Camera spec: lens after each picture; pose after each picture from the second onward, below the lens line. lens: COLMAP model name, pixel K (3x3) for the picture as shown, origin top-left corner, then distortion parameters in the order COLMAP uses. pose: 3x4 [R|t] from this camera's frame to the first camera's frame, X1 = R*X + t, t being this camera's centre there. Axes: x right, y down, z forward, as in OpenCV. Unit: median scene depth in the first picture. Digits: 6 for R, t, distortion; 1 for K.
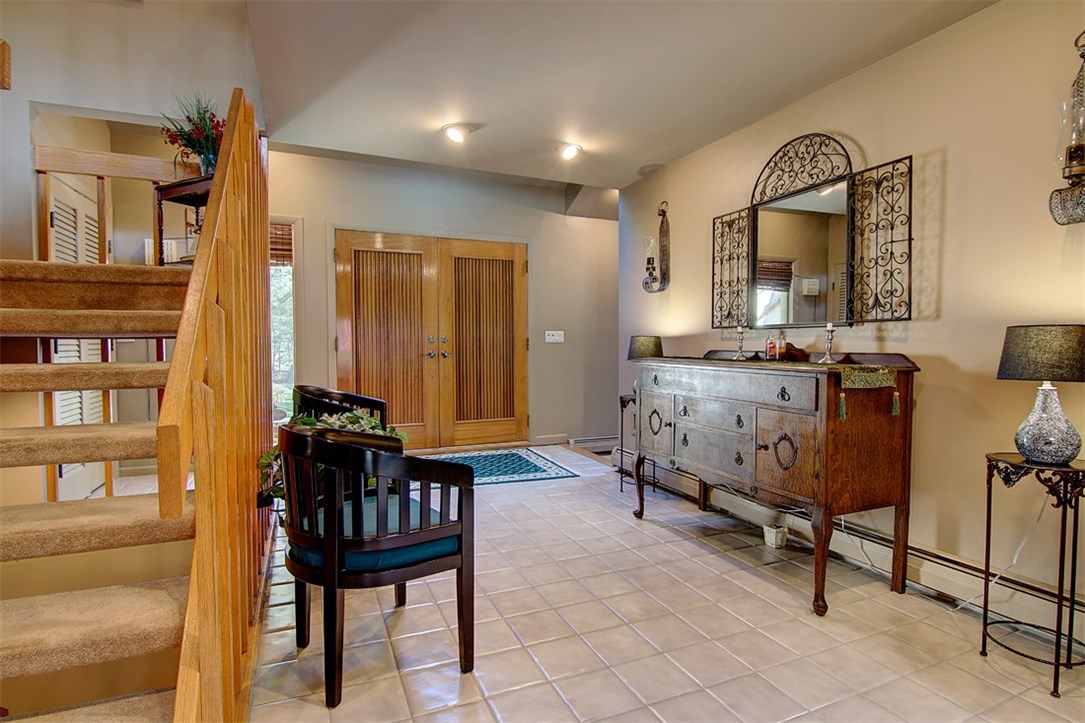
lens RADIAL K [[543.5, 0, 540.1], [0, 543.5, 365.9], [0, 0, 1]] dist [-0.016133, -0.003242]
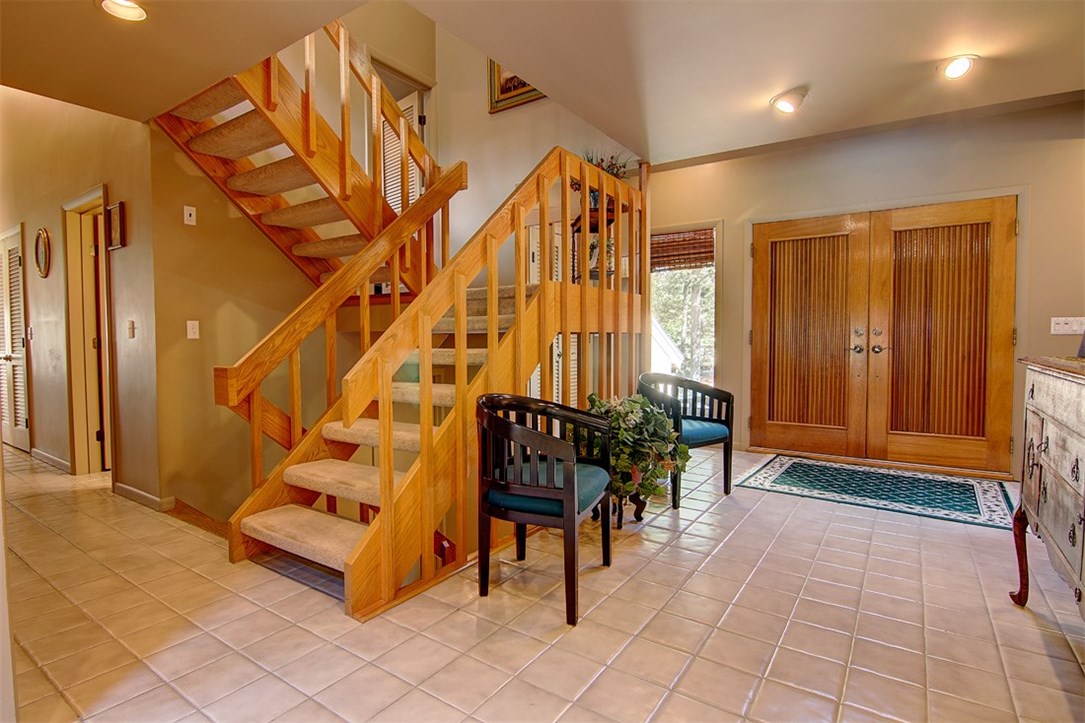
lens RADIAL K [[543.5, 0, 537.2], [0, 543.5, 362.7], [0, 0, 1]] dist [-0.016133, -0.003242]
pose [[0.534589, 0.033704, -0.844440, 0.271284], [-0.030883, 0.999316, 0.020335, -0.001494], [0.844548, 0.015208, 0.535264, 0.116919]]
